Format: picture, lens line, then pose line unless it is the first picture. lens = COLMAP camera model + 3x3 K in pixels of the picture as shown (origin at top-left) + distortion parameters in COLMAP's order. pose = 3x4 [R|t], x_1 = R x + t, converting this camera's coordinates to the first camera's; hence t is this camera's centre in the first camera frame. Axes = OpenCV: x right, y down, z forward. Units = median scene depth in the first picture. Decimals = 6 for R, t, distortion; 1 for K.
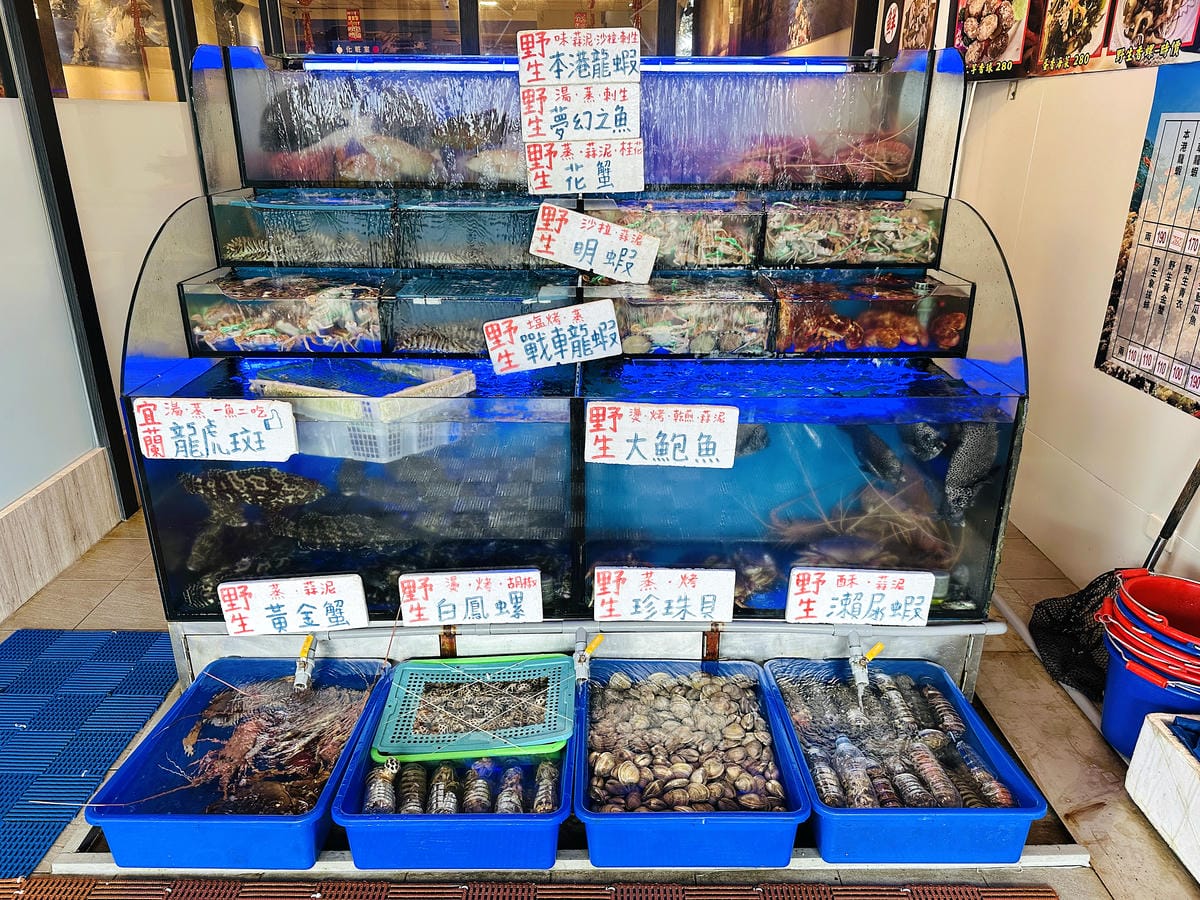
lens RADIAL K [[839.6, 0, 600.1], [0, 839.6, 456.1], [0, 0, 1]] dist [0.038337, -0.042124]
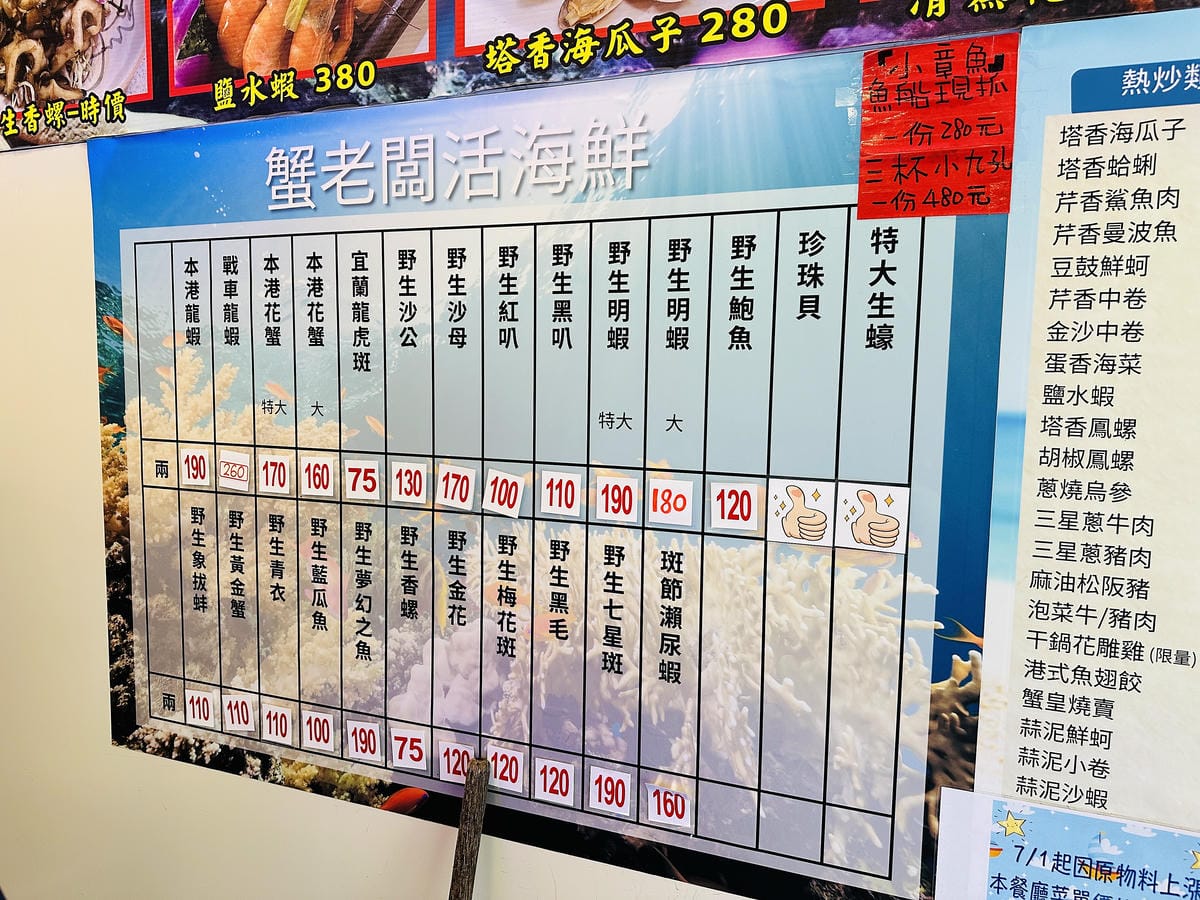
lens RADIAL K [[839.6, 0, 594.6], [0, 839.6, 441.6], [0, 0, 1]] dist [0.038337, -0.042124]
pose [[0.375564, -0.079880, 0.923348, 0.314150], [0.328615, 0.943027, -0.052079, -0.178999], [-0.866582, 0.322985, 0.380416, 0.637265]]
